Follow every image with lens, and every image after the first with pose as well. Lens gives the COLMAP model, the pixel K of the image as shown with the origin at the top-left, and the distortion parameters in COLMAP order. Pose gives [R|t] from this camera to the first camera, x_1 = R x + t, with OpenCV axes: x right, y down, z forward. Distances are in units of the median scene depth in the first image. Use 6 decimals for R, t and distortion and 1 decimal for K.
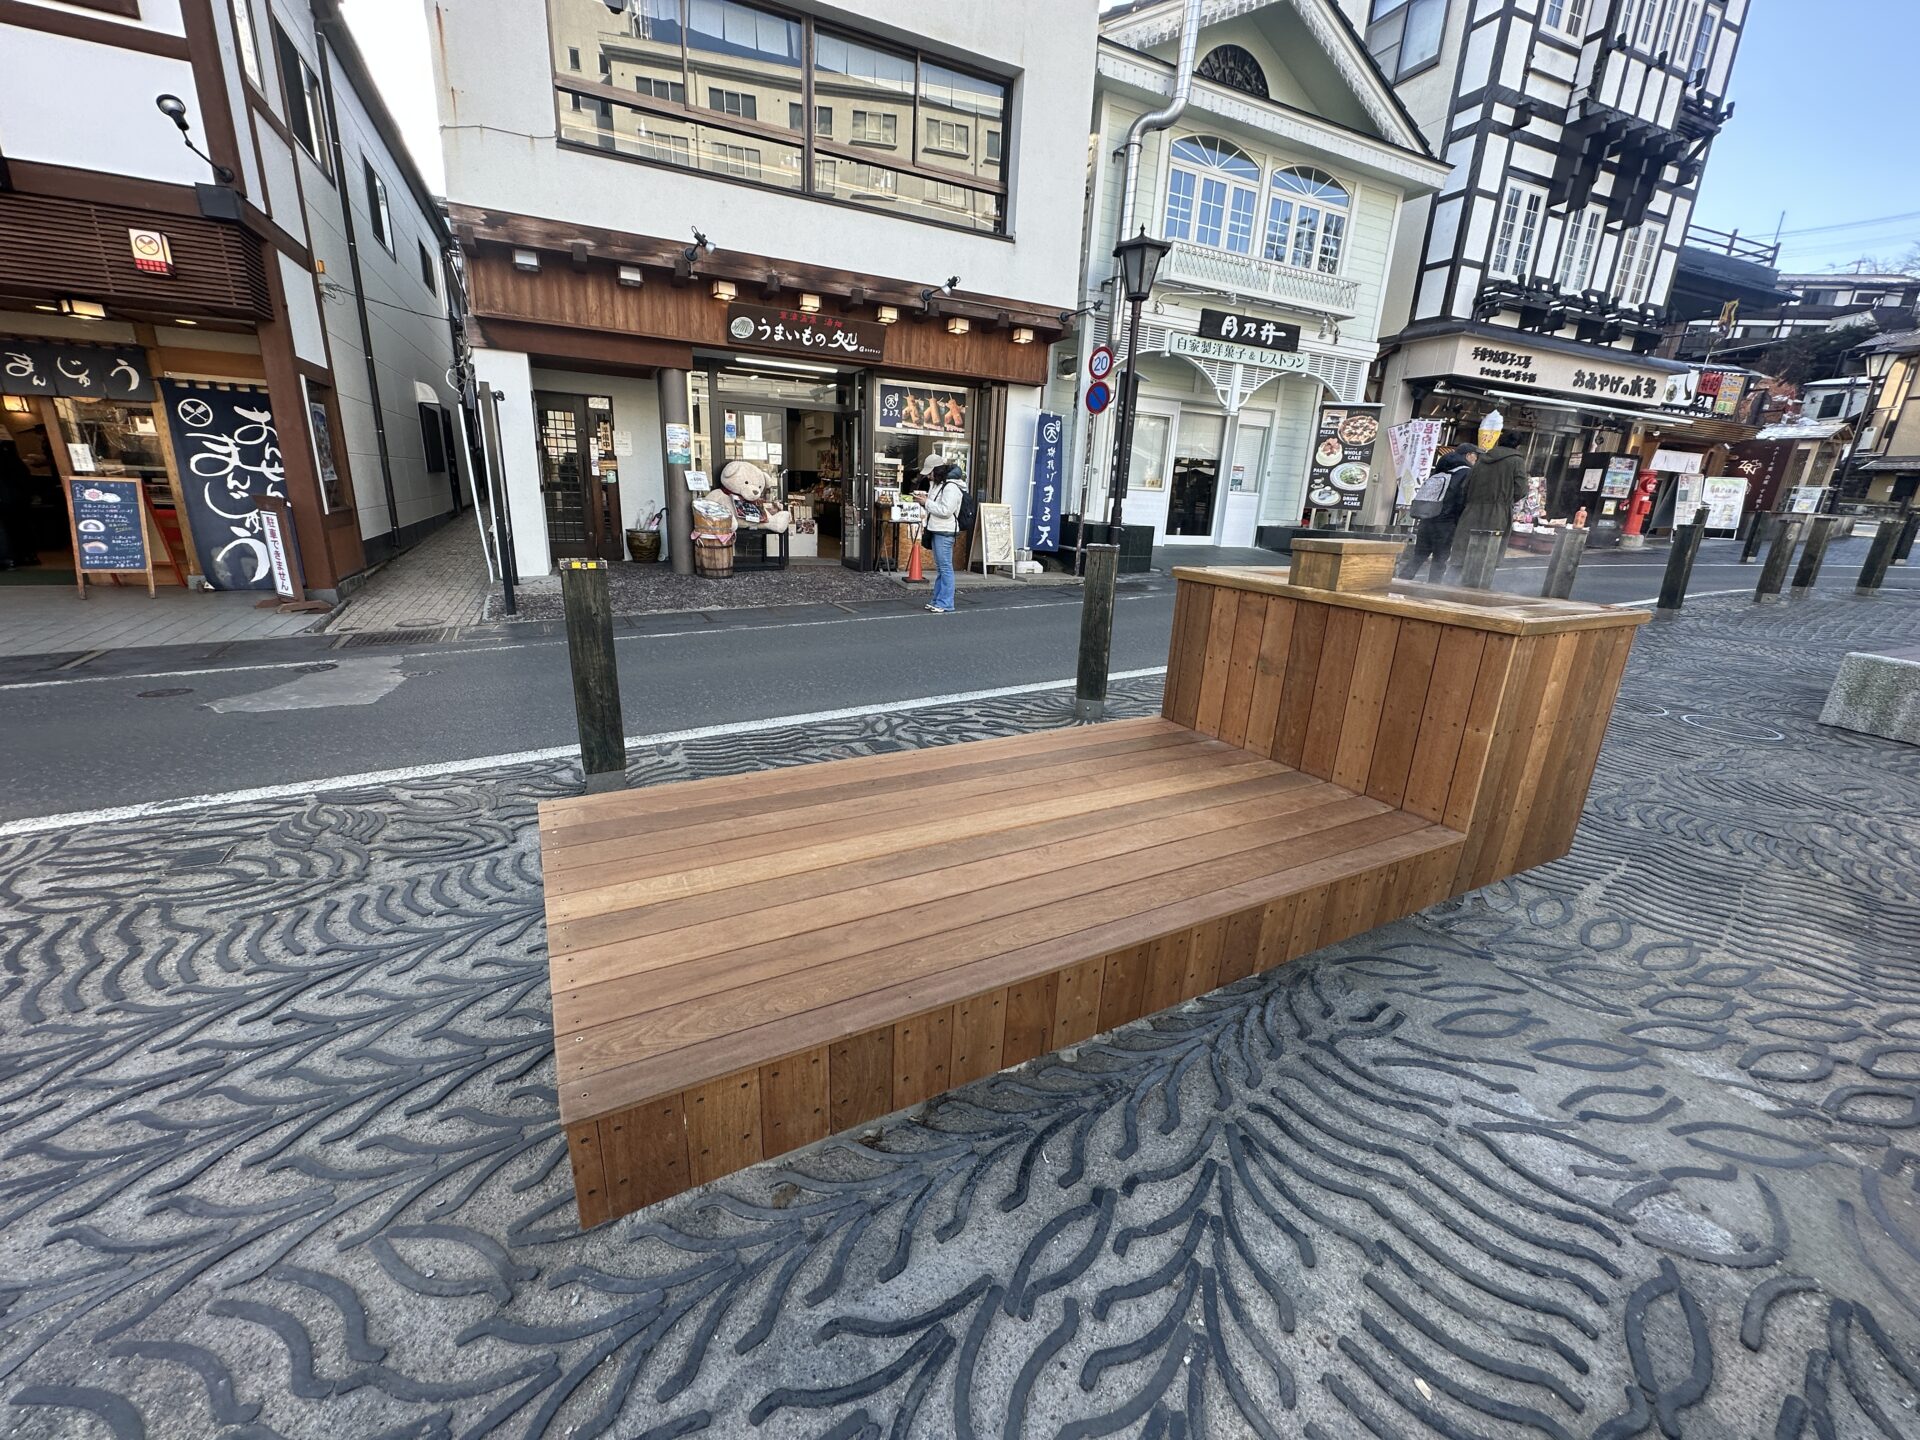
lens RADIAL K [[762.1, 0, 961.3], [0, 762.1, 724.8], [0, 0, 1]] dist [-0.003801, 0.000748]
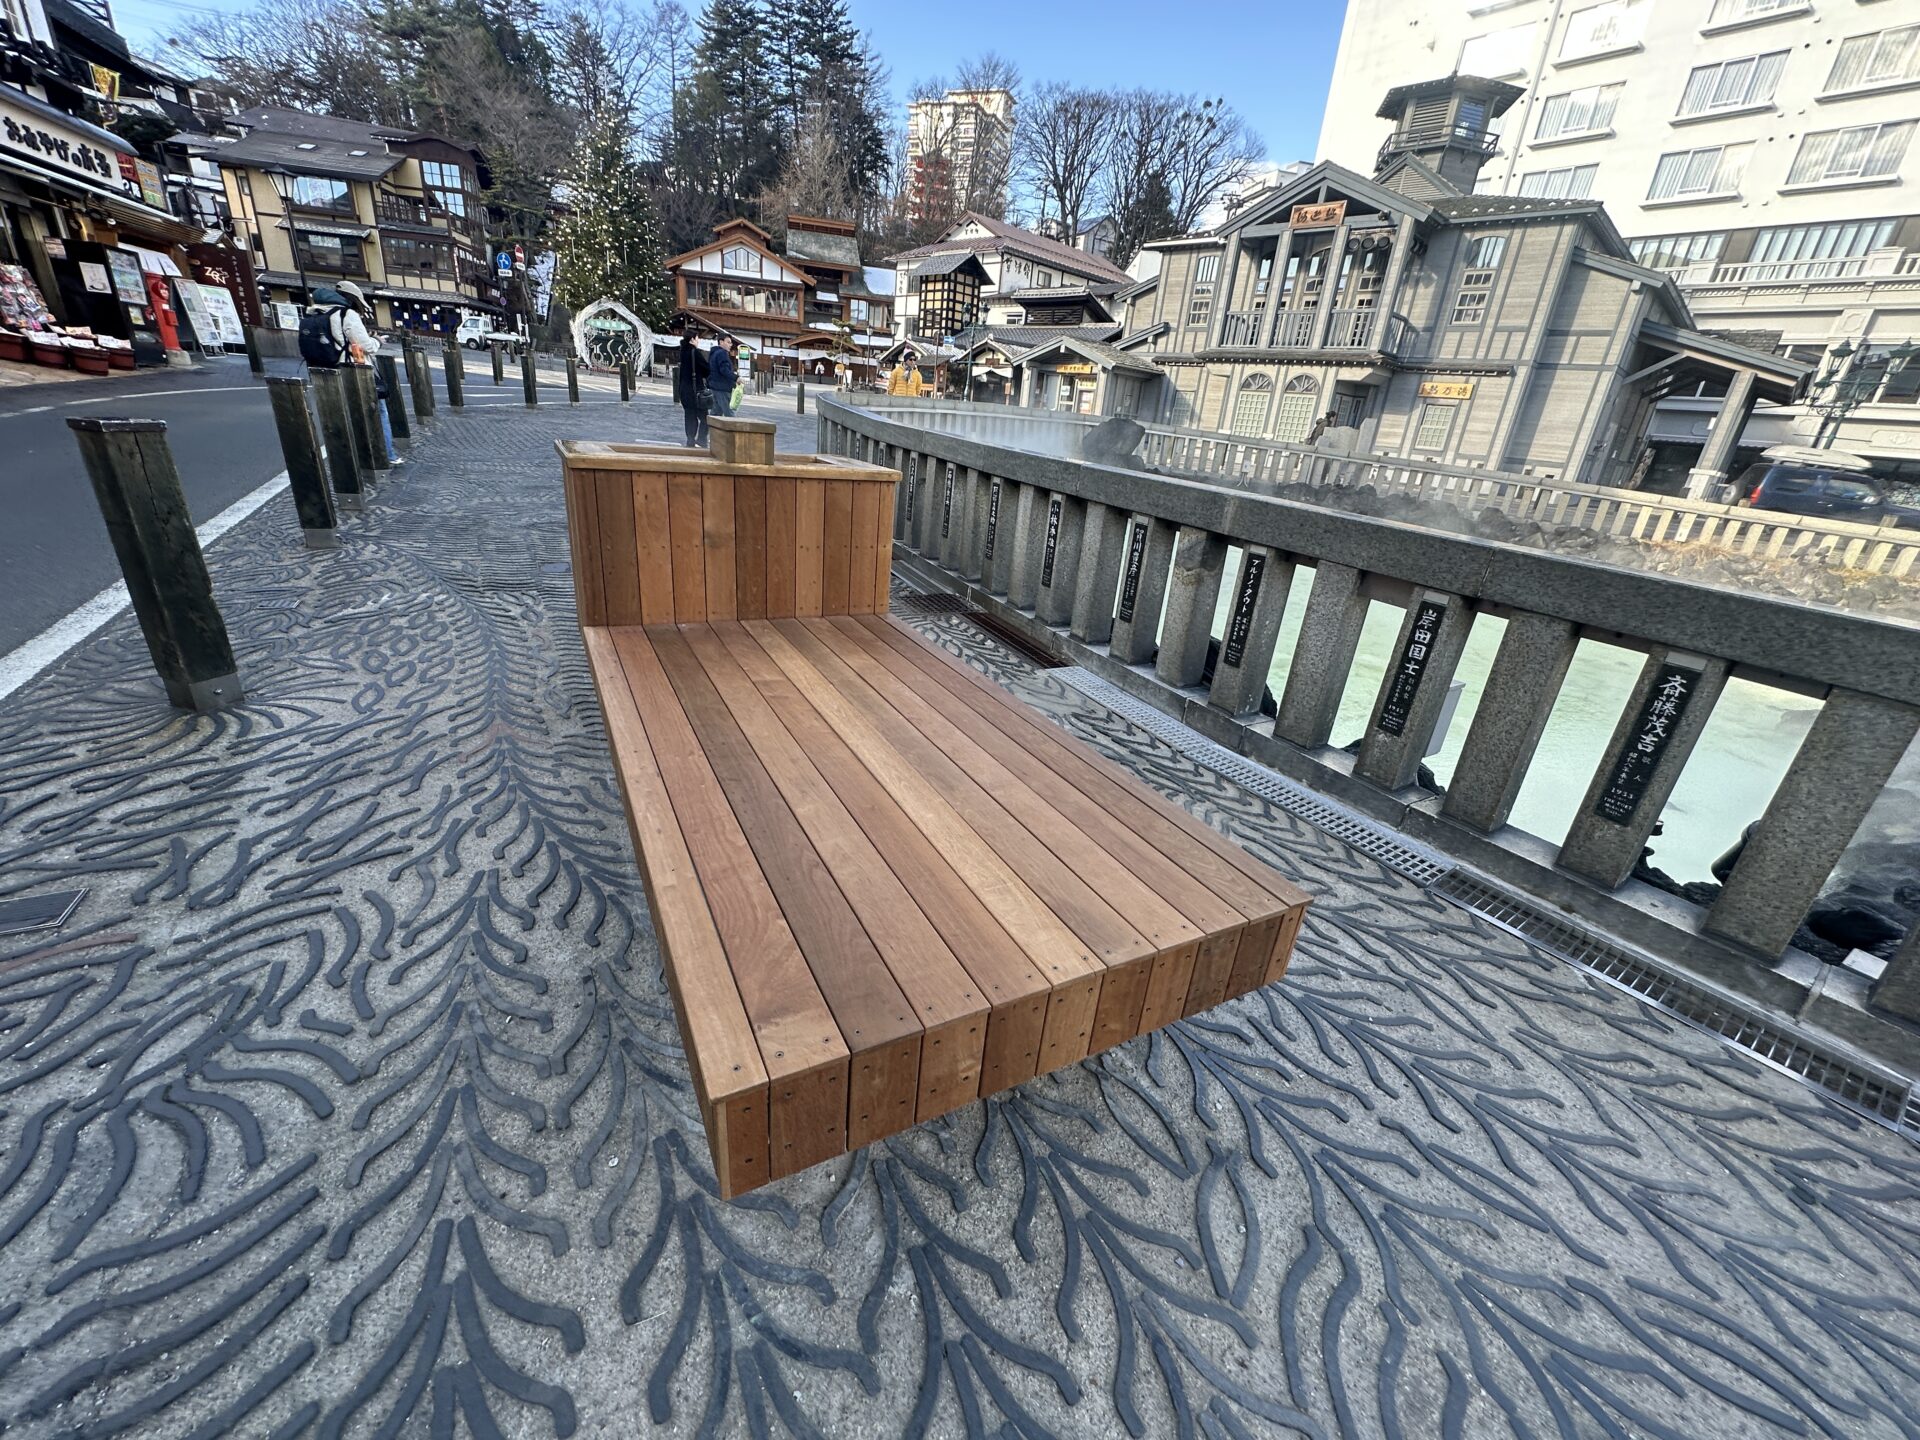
lens RADIAL K [[762.1, 0, 958.1], [0, 762.1, 726.8], [0, 0, 1]] dist [-0.003801, 0.000748]
pose [[0.015482, -0.425220, 0.904958, -0.809313], [0.210878, 0.886097, 0.412750, -0.251944], [-0.977390, 0.184446, 0.103388, 0.678479]]
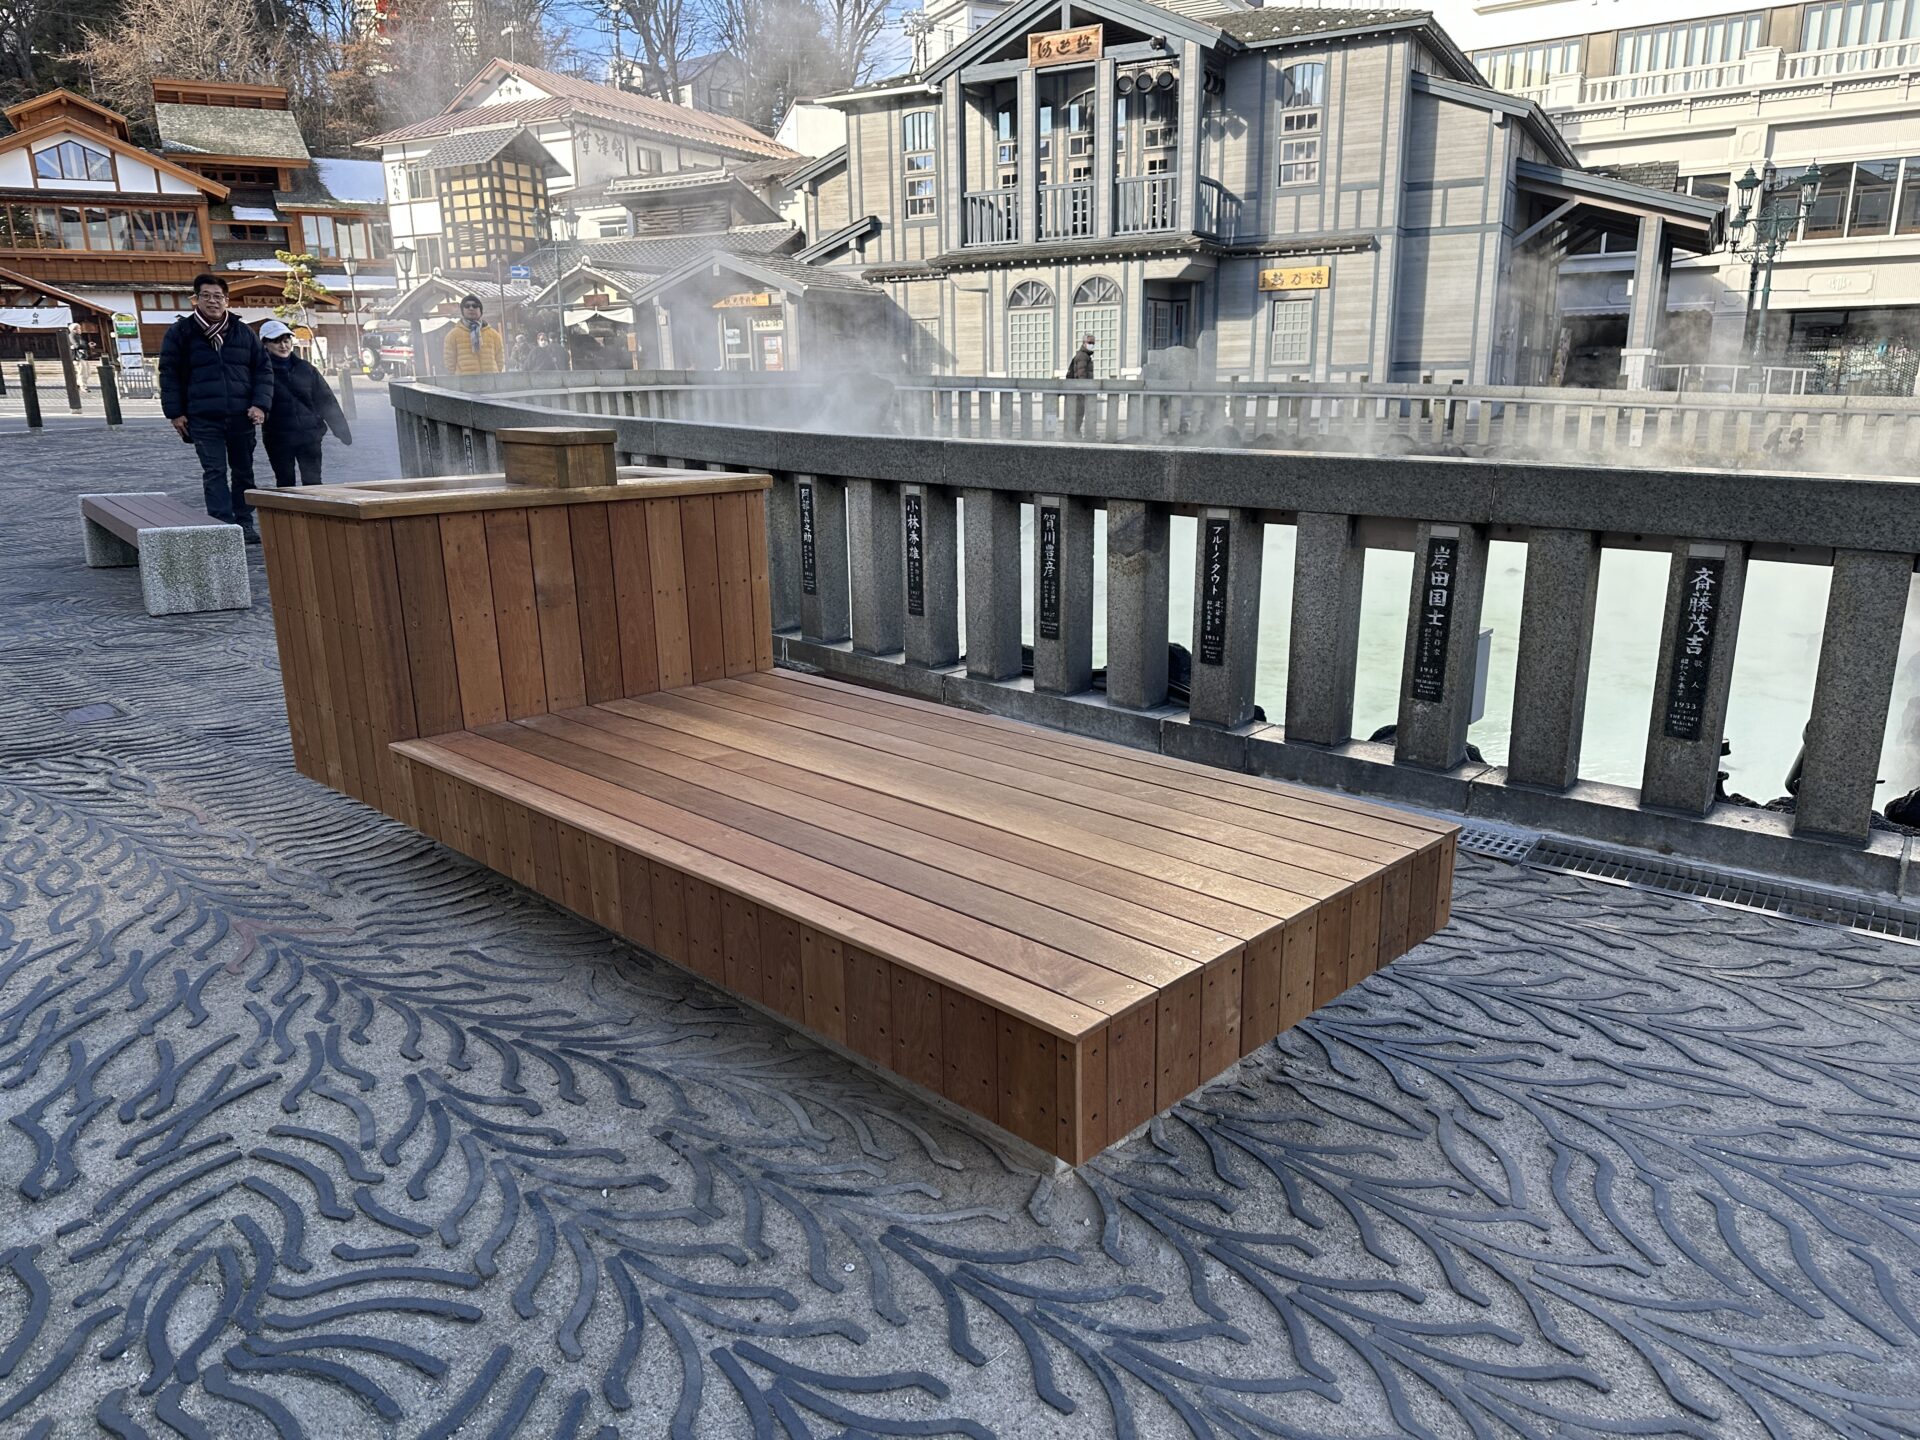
lens RADIAL K [[1336.8, 0, 950.5], [0, 1336.8, 757.8], [0, 0, 1]] dist [0.043804, -0.045287]
pose [[-0.286330, -0.300013, 0.909949, -1.170677], [0.286068, 0.879626, 0.380031, -0.387674], [-0.914429, 0.369122, -0.166039, 1.047009]]
